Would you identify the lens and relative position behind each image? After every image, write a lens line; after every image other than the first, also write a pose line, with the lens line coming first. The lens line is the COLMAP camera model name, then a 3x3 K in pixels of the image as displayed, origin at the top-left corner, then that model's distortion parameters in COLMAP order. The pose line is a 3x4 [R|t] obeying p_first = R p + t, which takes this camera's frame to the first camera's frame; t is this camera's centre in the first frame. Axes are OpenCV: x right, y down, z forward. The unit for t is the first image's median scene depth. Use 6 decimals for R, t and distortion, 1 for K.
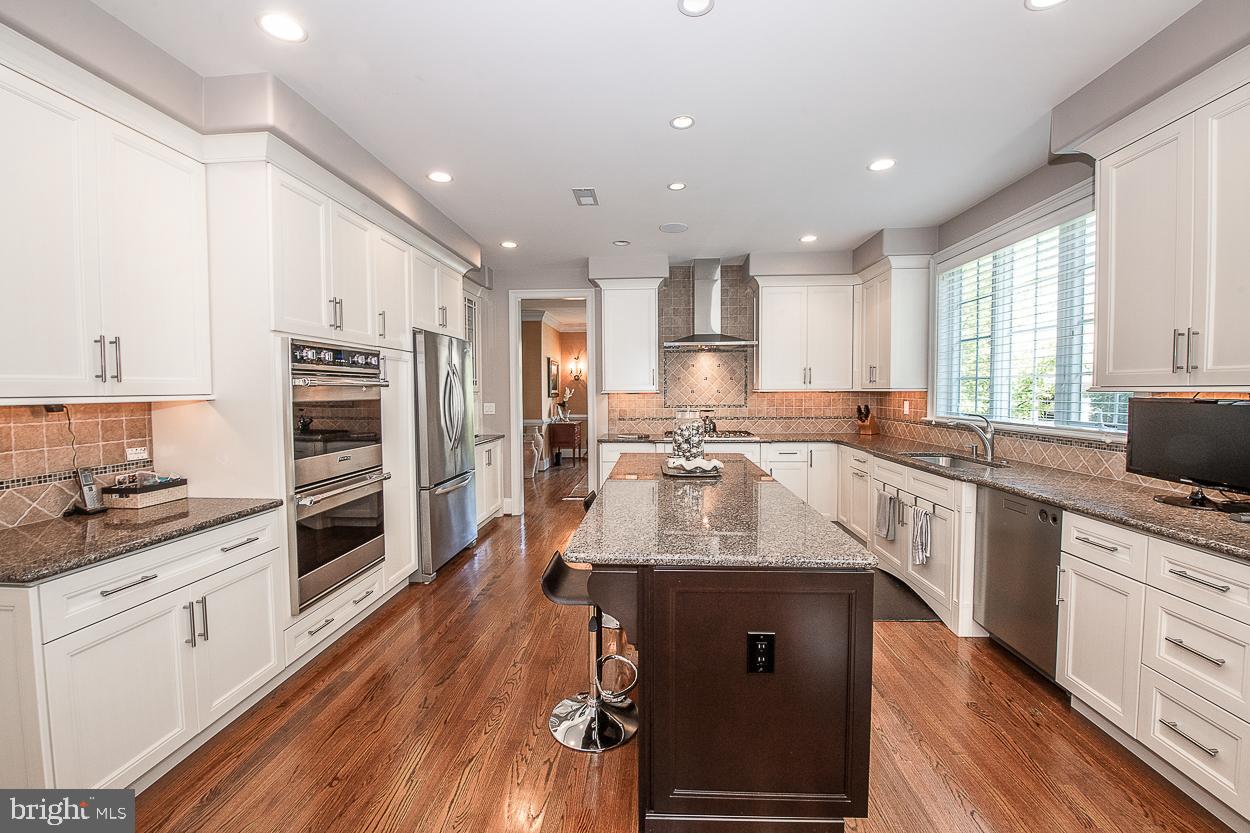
lens RADIAL K [[498.1, 0, 631.5], [0, 498.1, 414.6], [0, 0, 1]] dist [-0.018556, -0.000615]
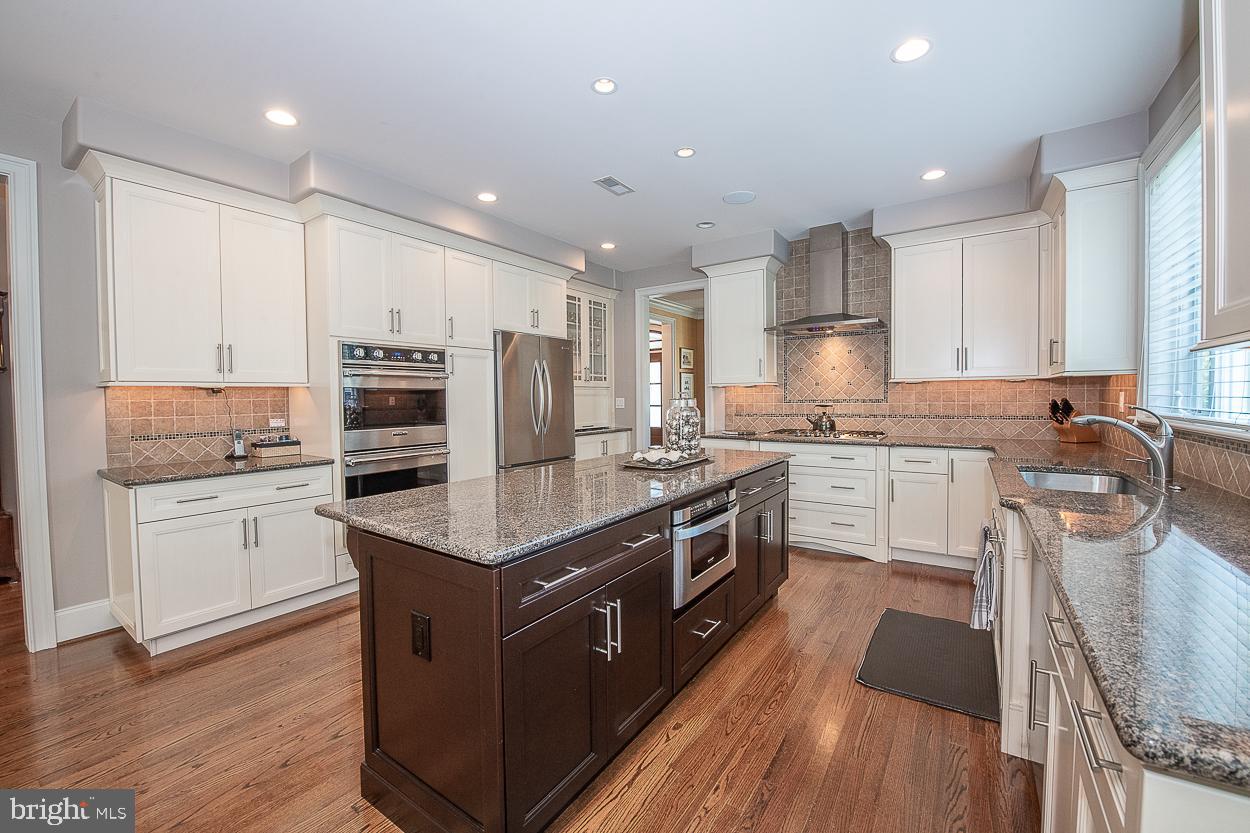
lens RADIAL K [[498.1, 0, 628.8], [0, 498.1, 412.4], [0, 0, 1]] dist [-0.018556, -0.000615]
pose [[0.852828, 0.013836, -0.522009, 0.490583], [-0.019933, 0.999783, -0.006066, 0.024195], [0.521812, 0.015578, 0.852918, 0.180306]]
